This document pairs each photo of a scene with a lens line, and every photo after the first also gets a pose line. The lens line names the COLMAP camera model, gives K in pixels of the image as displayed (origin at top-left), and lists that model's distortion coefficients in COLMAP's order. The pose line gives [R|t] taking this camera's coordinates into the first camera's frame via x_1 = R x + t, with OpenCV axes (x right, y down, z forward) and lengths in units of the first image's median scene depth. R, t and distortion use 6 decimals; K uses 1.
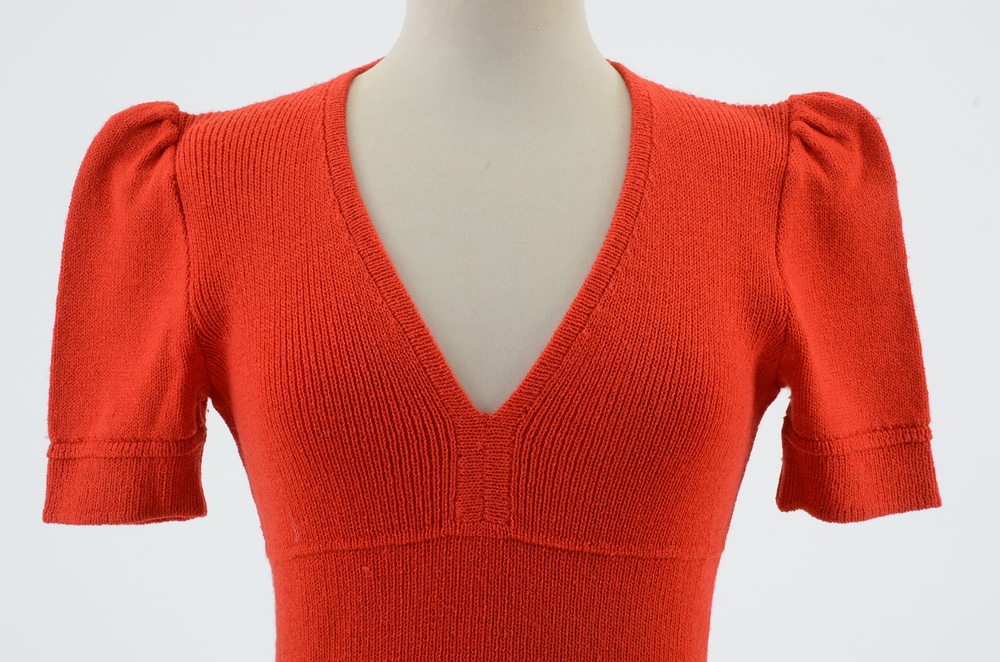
lens RADIAL K [[2908.5, 0, 501.2], [0, 2908.5, 330.5], [0, 0, 1]] dist [0.763458, 0.000000]
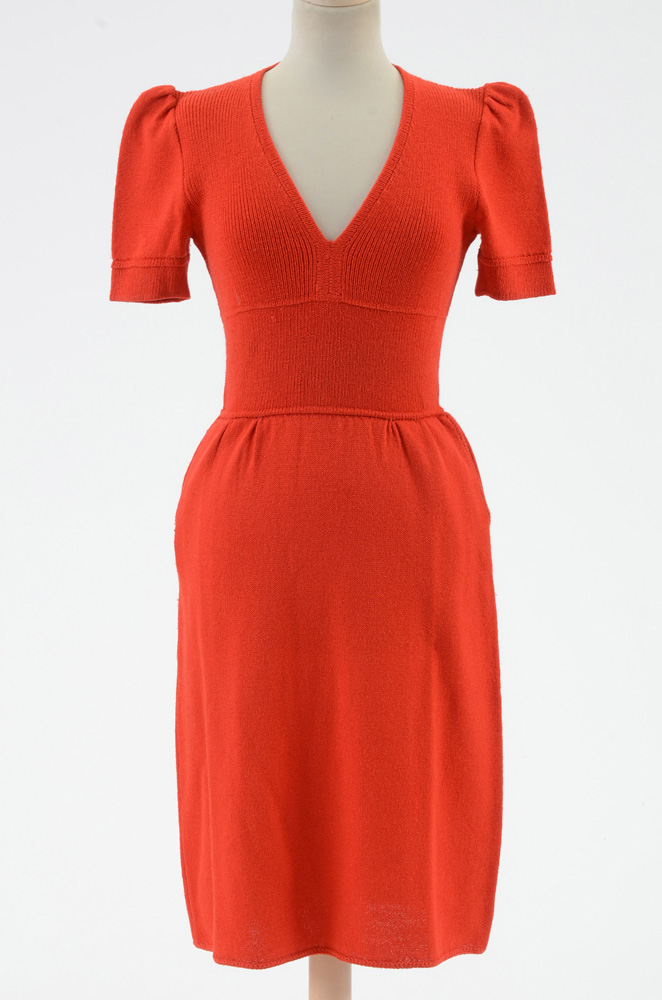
lens RADIAL K [[2851.0, 0, 333.3], [0, 2851.0, 507.6], [0, 0, 1]] dist [0.766557, 0.000000]
pose [[0.999976, 0.006154, -0.003060, 0.003928], [-0.005919, 0.997415, 0.071611, 0.066145], [0.003493, -0.071591, 0.997428, -0.982541]]
